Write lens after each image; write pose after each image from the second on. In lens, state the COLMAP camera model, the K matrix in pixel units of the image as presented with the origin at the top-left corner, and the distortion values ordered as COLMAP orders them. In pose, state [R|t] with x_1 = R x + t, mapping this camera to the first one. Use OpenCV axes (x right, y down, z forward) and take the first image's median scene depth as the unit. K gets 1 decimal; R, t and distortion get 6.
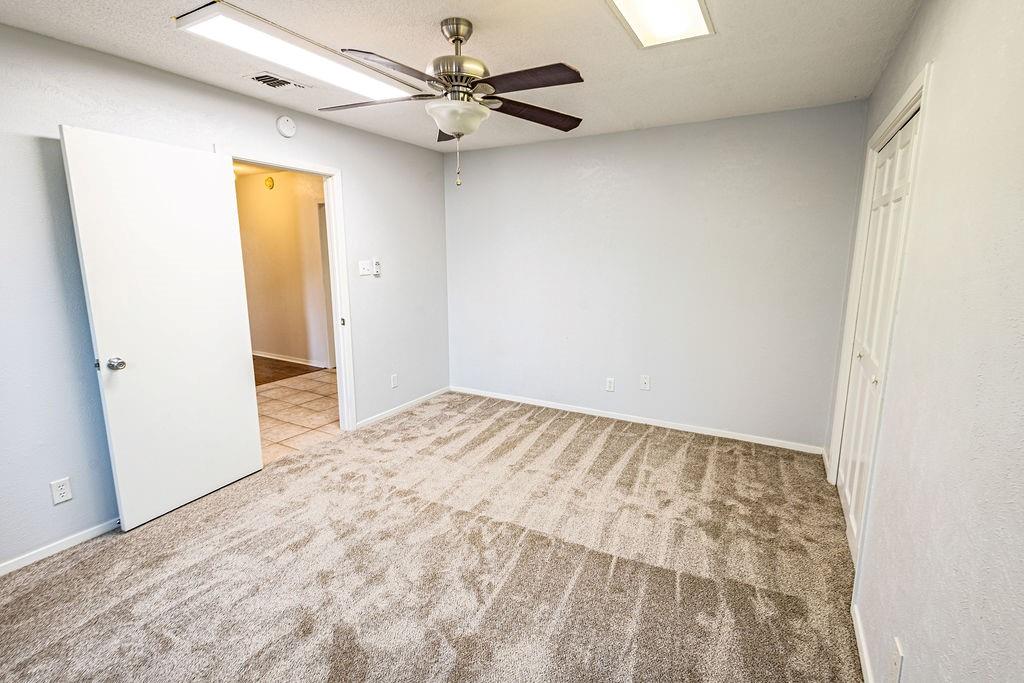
lens RADIAL K [[475.6, 0, 514.8], [0, 475.6, 339.8], [0, 0, 1]] dist [0.008188, -0.001245]
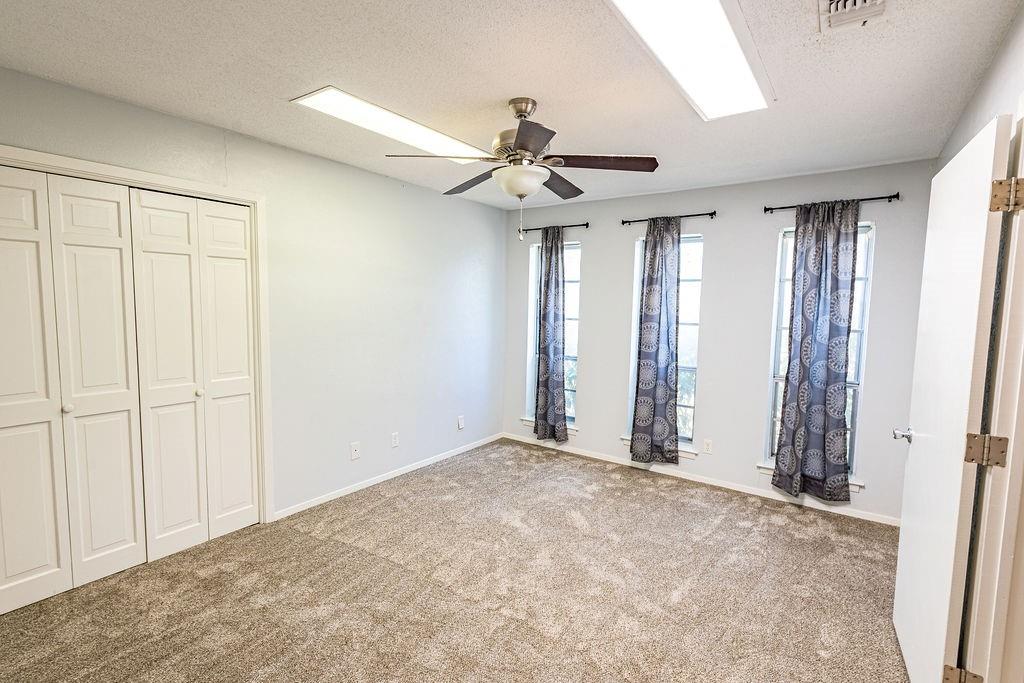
lens RADIAL K [[478.6, 0, 513.6], [0, 478.6, 341.5], [0, 0, 1]] dist [0.017706, -0.000855]
pose [[-0.994003, -0.030325, 0.105068, -0.138419], [-0.001356, 0.964125, 0.265445, -0.242615], [-0.109348, 0.263710, -0.958384, 1.277112]]
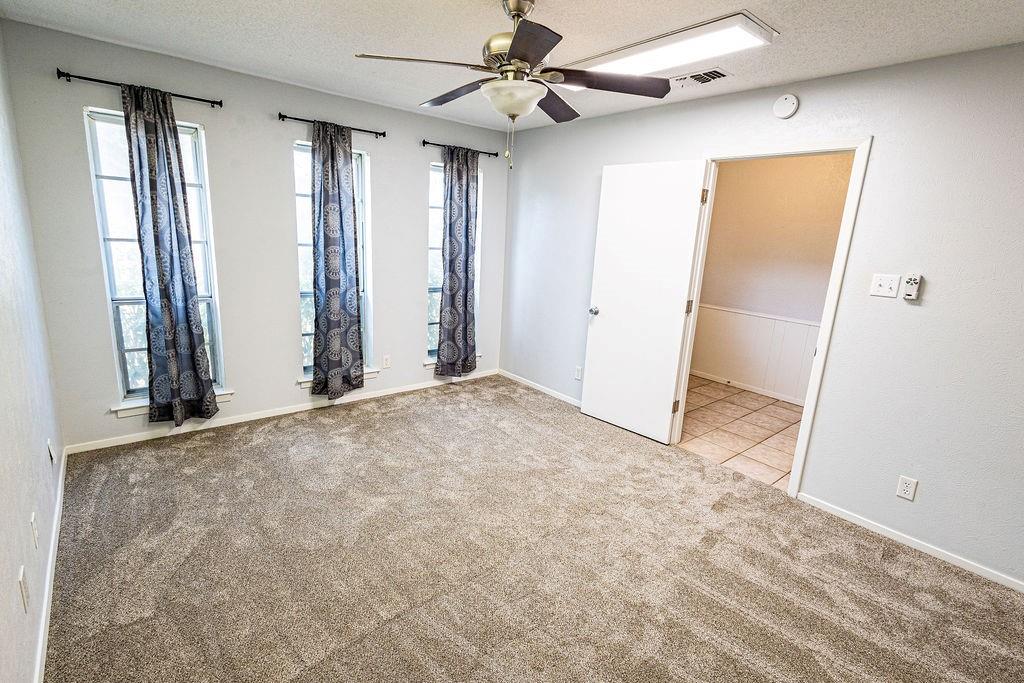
lens RADIAL K [[475.6, 0, 514.8], [0, 475.6, 339.8], [0, 0, 1]] dist [0.008188, -0.001245]
pose [[-0.348161, 0.184485, -0.919102, 0.501992], [-0.225868, 0.935051, 0.273246, -0.161438], [0.909817, 0.302730, -0.283879, 0.835438]]
